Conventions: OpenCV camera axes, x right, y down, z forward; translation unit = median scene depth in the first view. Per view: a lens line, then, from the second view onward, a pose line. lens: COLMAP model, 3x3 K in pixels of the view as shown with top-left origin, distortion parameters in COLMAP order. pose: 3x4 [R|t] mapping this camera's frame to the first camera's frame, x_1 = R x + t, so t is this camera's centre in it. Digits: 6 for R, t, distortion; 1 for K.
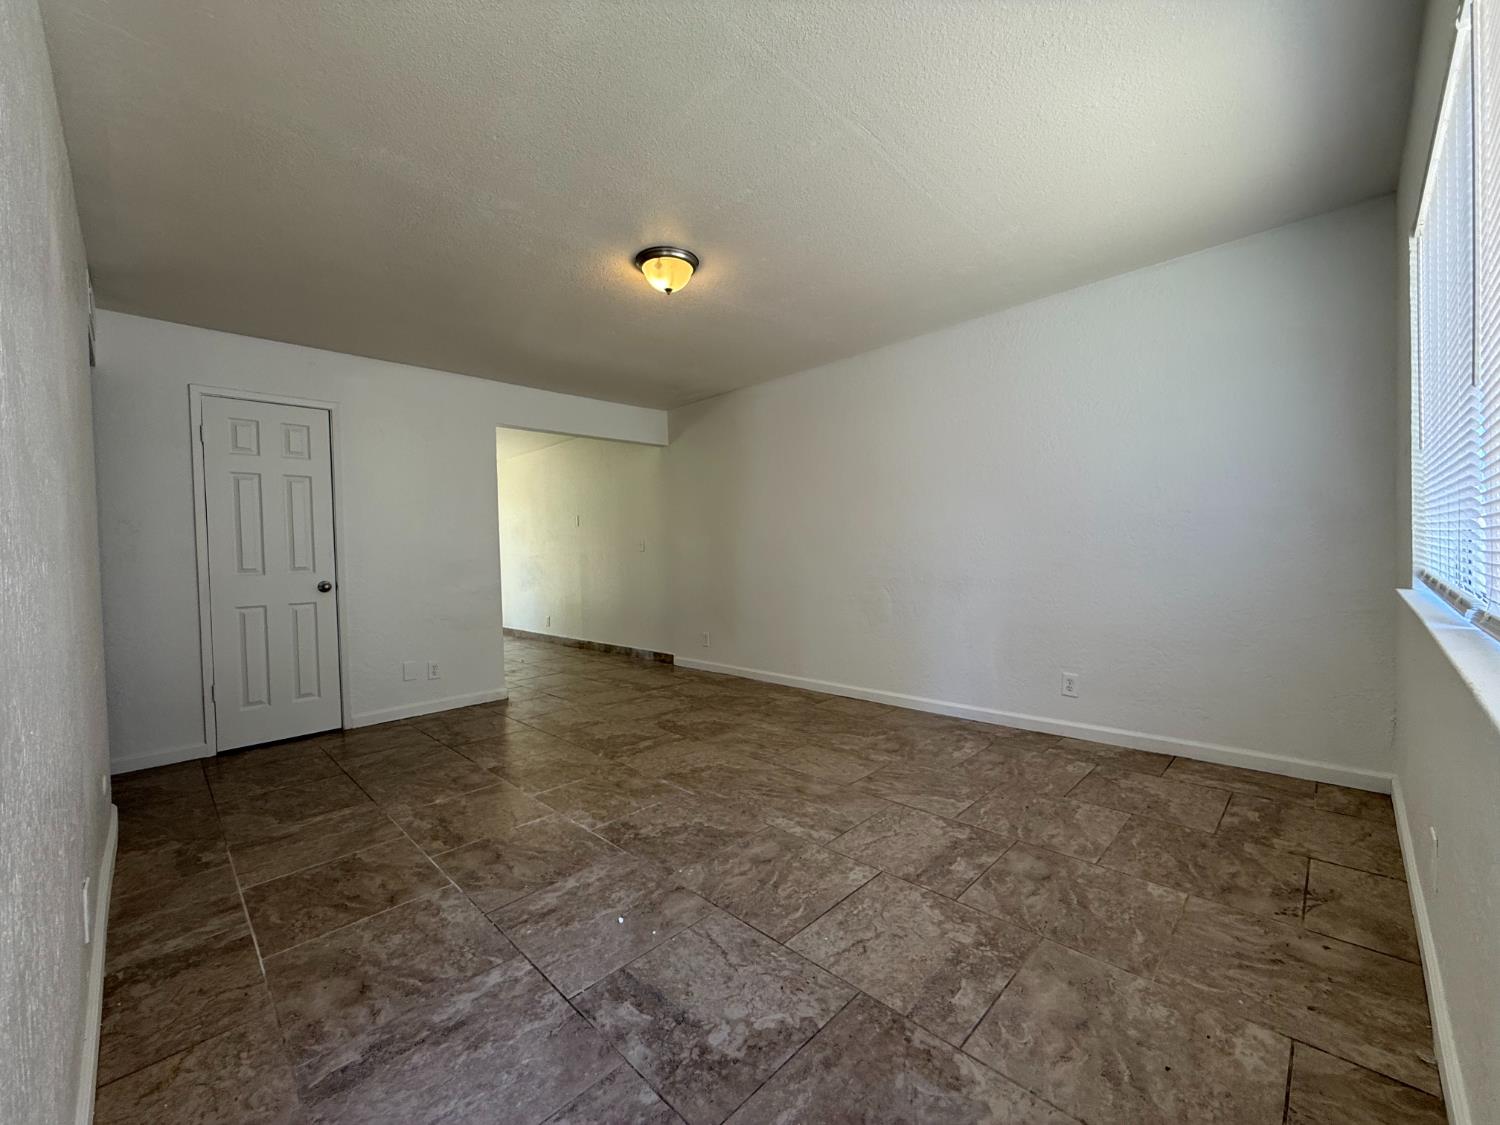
lens RADIAL K [[599.6, 0, 746.0], [0, 599.6, 563.8], [0, 0, 1]] dist [-0.001055, 0.000051]
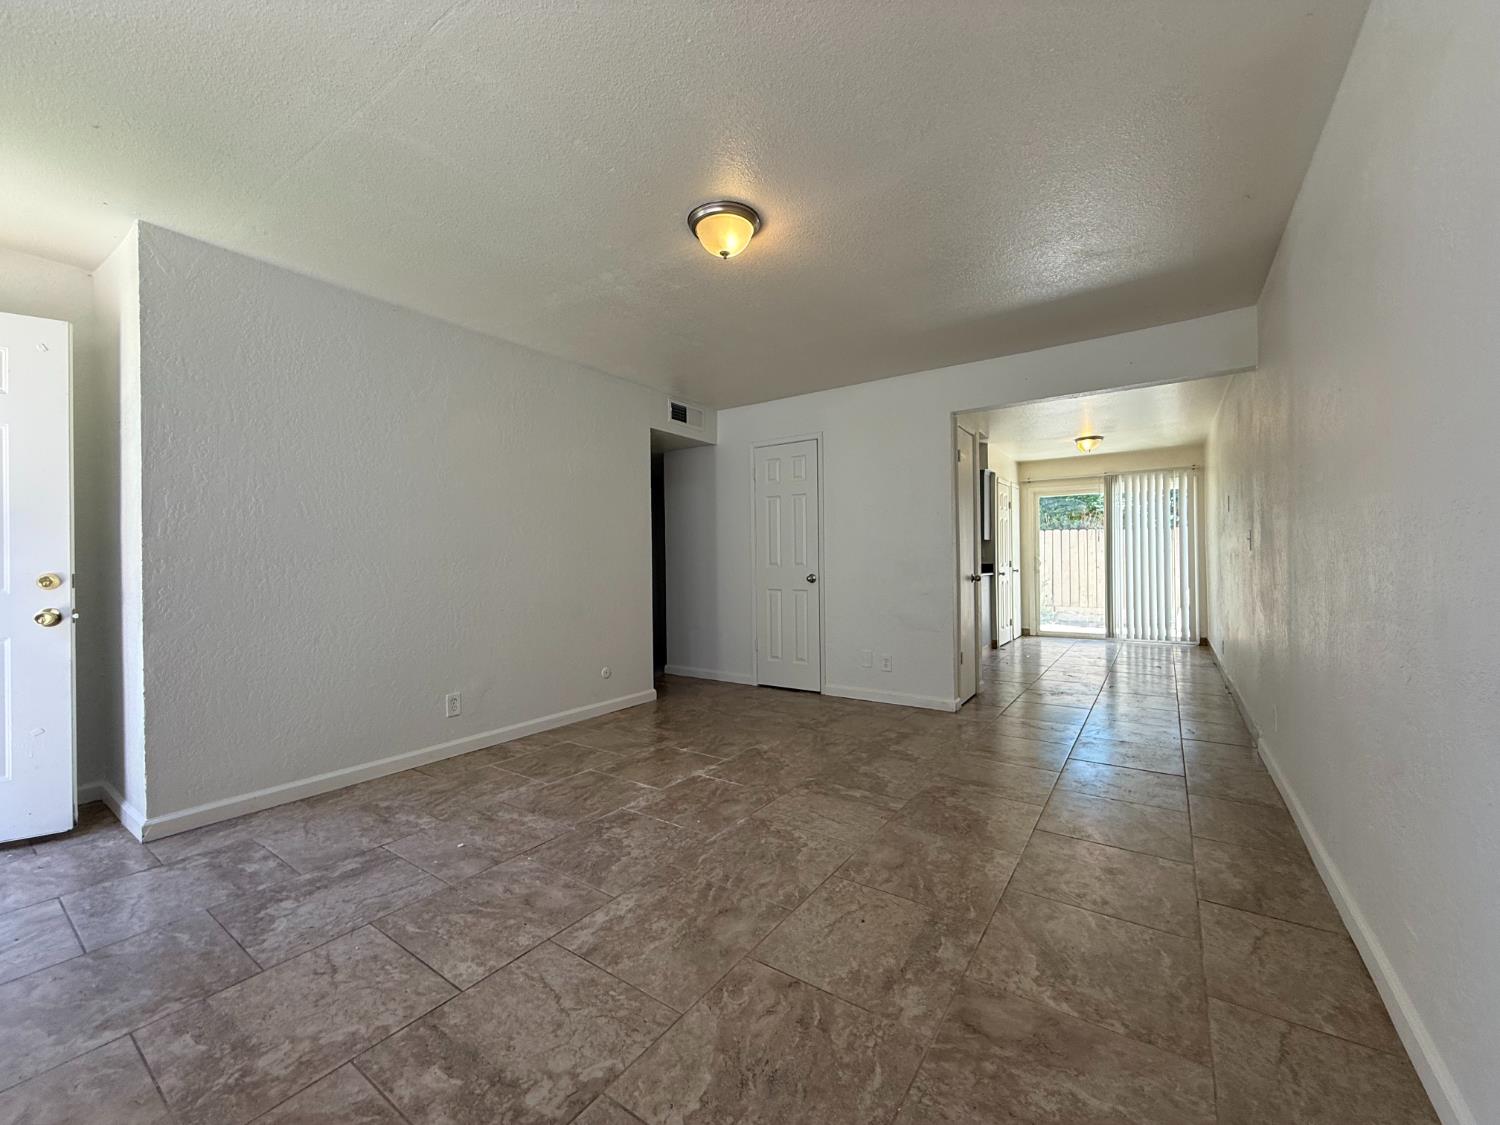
lens RADIAL K [[599.6, 0, 746.0], [0, 599.6, 563.8], [0, 0, 1]] dist [-0.001055, 0.000051]
pose [[0.170843, 0.028552, -0.984884, 0.922824], [-0.014916, 0.999540, 0.026389, -0.042342], [0.985185, 0.010183, 0.171191, 1.109413]]
